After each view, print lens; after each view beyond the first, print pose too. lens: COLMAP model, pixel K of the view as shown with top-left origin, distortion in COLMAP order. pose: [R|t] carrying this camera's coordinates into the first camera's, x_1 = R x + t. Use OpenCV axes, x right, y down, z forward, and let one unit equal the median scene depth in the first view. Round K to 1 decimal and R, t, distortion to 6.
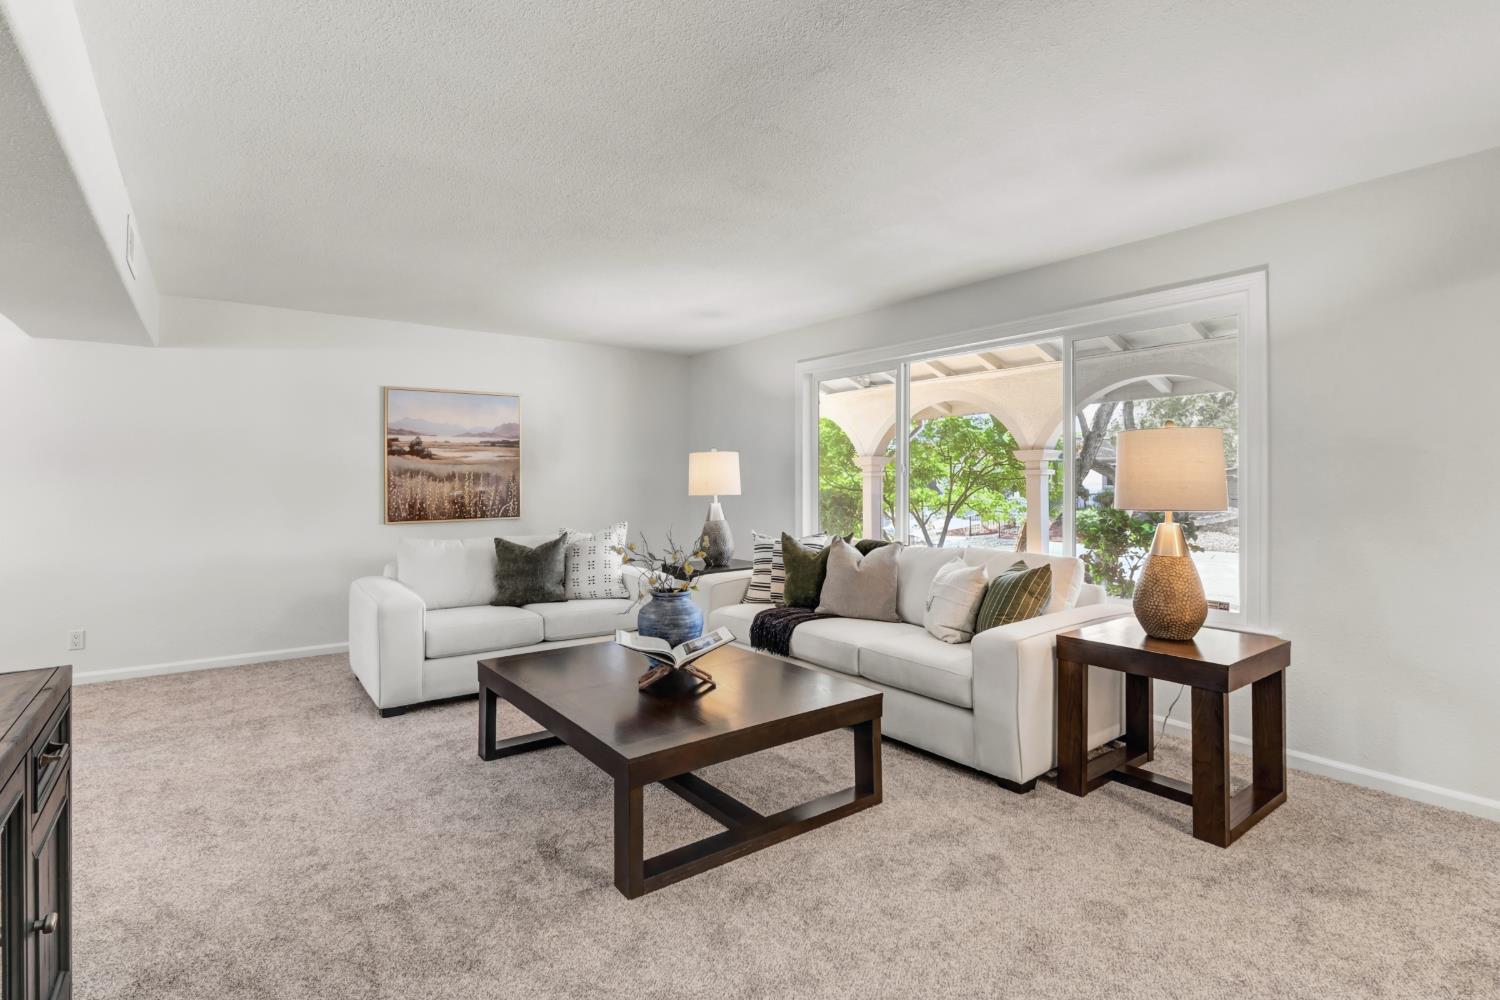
lens RADIAL K [[737.1, 0, 755.0], [0, 737.1, 488.6], [0, 0, 1]] dist [0.000485, 0.000889]
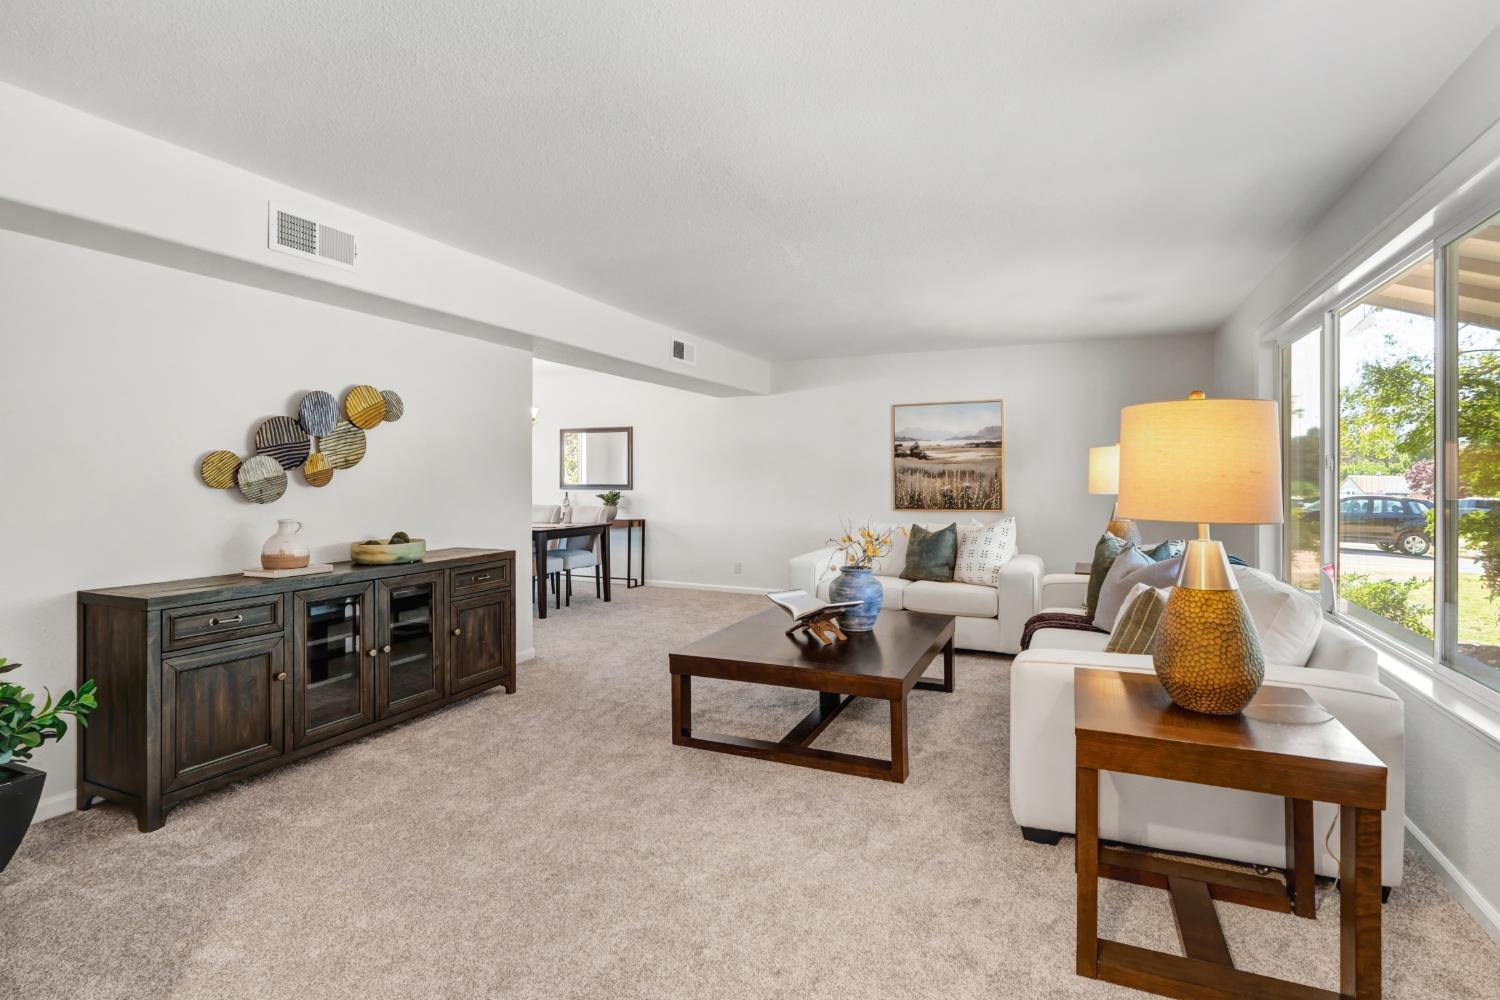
lens RADIAL K [[721.9, 0, 750.0], [0, 721.9, 500.0], [0, 0, 1]] dist [-0.010834, -0.000624]
pose [[0.480450, 0.029646, -0.876521, 0.485867], [-0.012508, 0.999558, 0.026952, -0.001490], [0.876933, -0.001985, 0.480608, 0.161497]]
